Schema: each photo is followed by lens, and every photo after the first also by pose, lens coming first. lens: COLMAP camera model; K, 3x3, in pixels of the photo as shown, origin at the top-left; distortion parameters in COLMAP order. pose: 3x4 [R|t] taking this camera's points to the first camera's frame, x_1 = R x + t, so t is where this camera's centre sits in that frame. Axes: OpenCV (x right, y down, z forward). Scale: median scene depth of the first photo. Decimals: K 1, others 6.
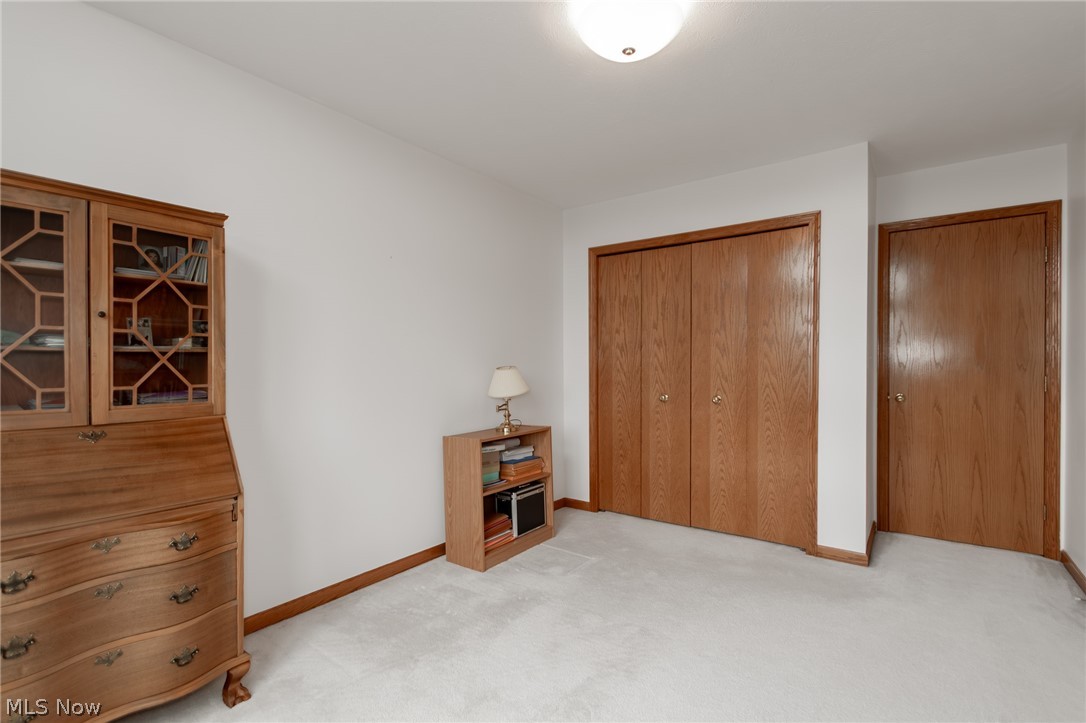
lens RADIAL K [[507.6, 0, 541.1], [0, 507.6, 364.5], [0, 0, 1]] dist [0.014325, -0.008139]
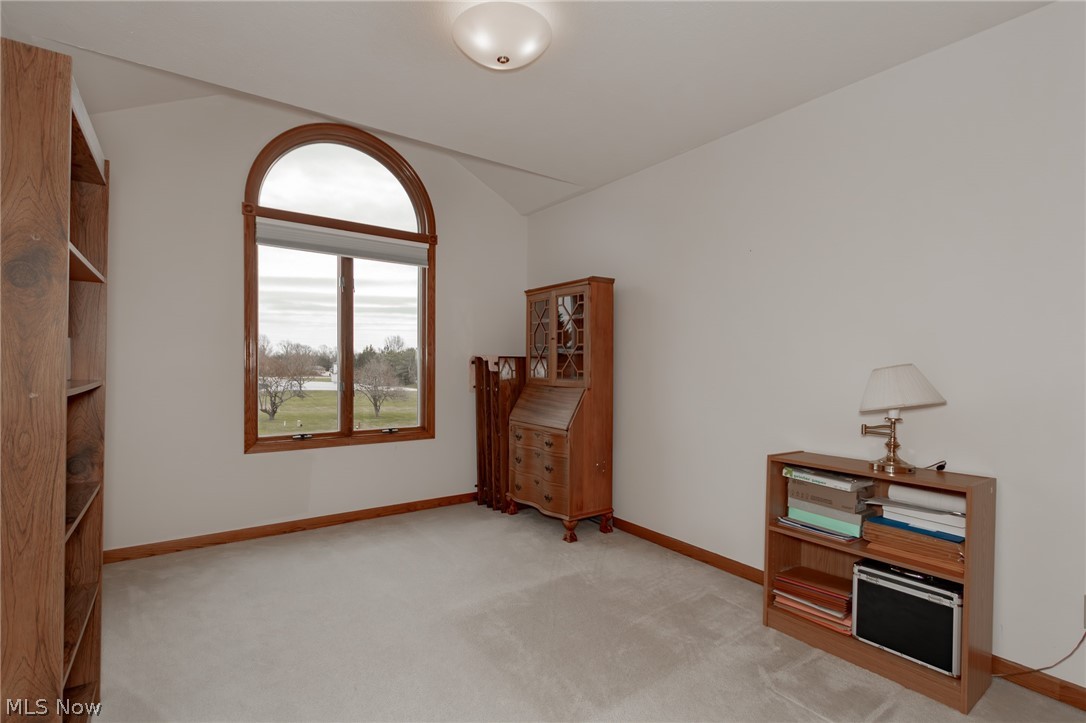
lens RADIAL K [[507.6, 0, 540.7], [0, 507.6, 361.7], [0, 0, 1]] dist [0.014325, -0.008139]
pose [[-0.304939, -0.002845, -0.952368, 1.187806], [-0.009561, 0.999954, 0.000074, 0.006987], [0.952324, 0.009128, -0.304952, 1.447303]]
